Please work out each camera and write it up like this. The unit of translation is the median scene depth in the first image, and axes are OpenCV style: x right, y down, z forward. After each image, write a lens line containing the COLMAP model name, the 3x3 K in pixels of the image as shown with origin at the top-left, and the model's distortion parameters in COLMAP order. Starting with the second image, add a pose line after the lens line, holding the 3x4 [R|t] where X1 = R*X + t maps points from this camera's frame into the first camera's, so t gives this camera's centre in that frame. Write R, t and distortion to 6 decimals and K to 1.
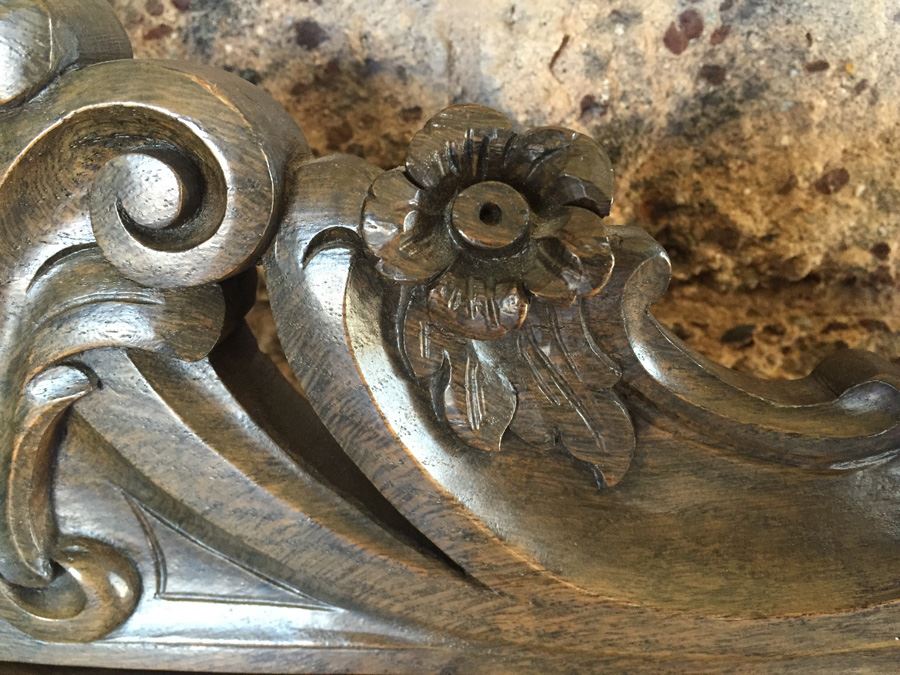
lens RADIAL K [[769.7, 0, 446.6], [0, 769.7, 338.6], [0, 0, 1]] dist [0.095438, -0.137427]
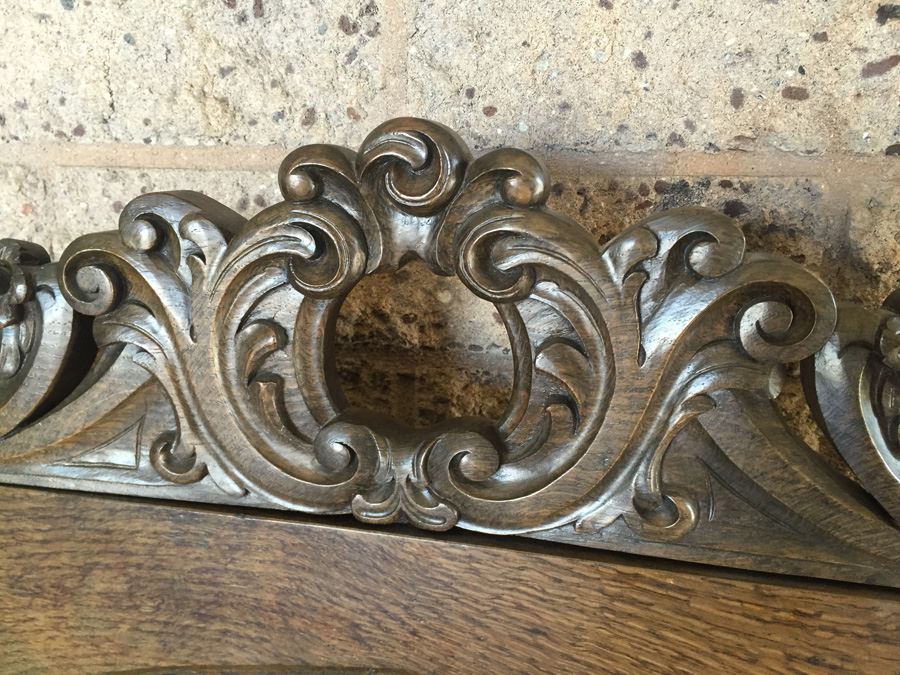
lens RADIAL K [[769.7, 0, 446.6], [0, 769.7, 338.6], [0, 0, 1]] dist [0.095438, -0.137427]
pose [[0.985766, 0.073159, -0.151372, -0.516249], [-0.085078, 0.993637, -0.073811, 0.056567], [0.145009, 0.085638, 0.985717, -0.698123]]
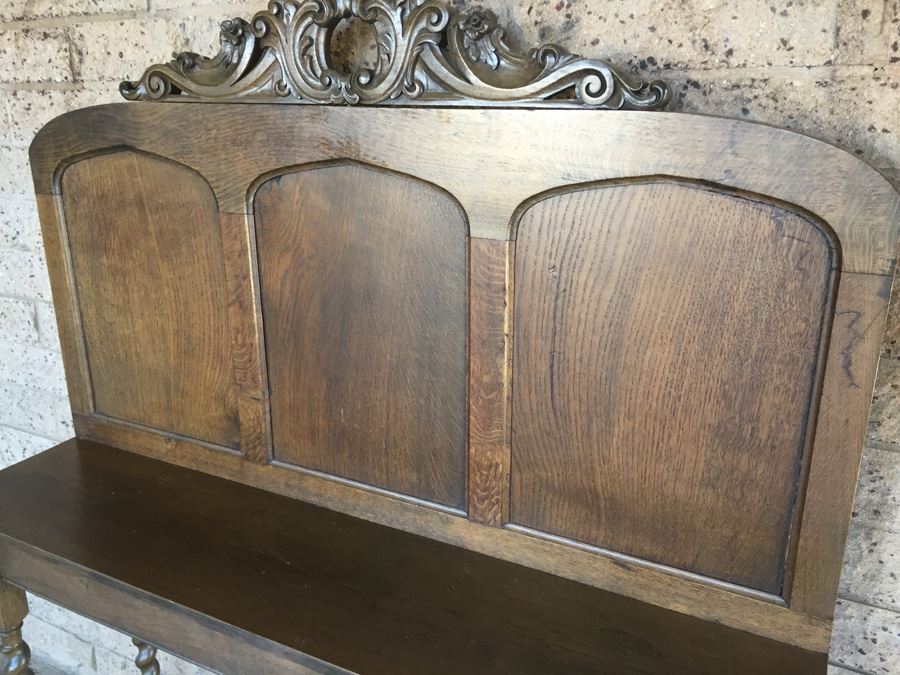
lens RADIAL K [[767.2, 0, 447.2], [0, 767.2, 335.8], [0, 0, 1]] dist [0.094467, -0.136579]
pose [[0.909350, 0.145436, -0.389783, 1.707155], [-0.172649, 0.984343, -0.035505, 1.687405], [0.378517, 0.099583, 0.920222, -3.052076]]
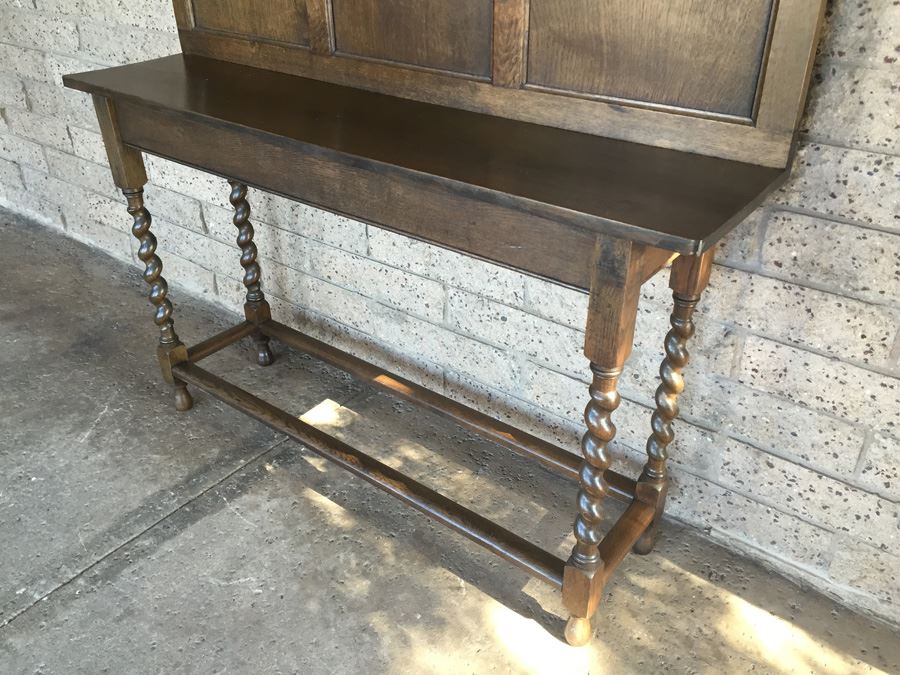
lens RADIAL K [[766.1, 0, 447.2], [0, 766.1, 338.8], [0, 0, 1]] dist [0.093750, -0.133182]
pose [[0.818091, 0.306870, -0.486372, 3.077142], [-0.217344, 0.947990, 0.232544, 3.160717], [0.532436, -0.084532, 0.842239, -3.350507]]
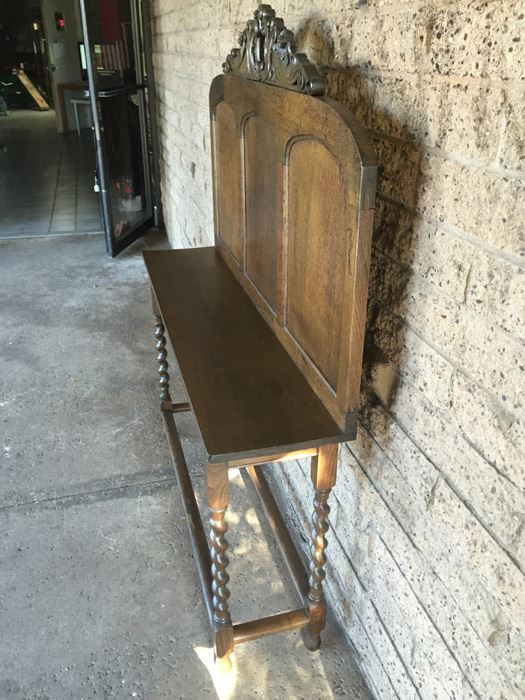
lens RADIAL K [[598.7, 0, 262.5], [0, 598.7, 350.0], [0, 0, 1]] dist [0.095438, -0.137427]
pose [[0.313804, 0.451354, -0.835348, 6.169923], [-0.366420, 0.869203, 0.331999, 0.640205], [0.875936, 0.201905, 0.438144, -1.557525]]
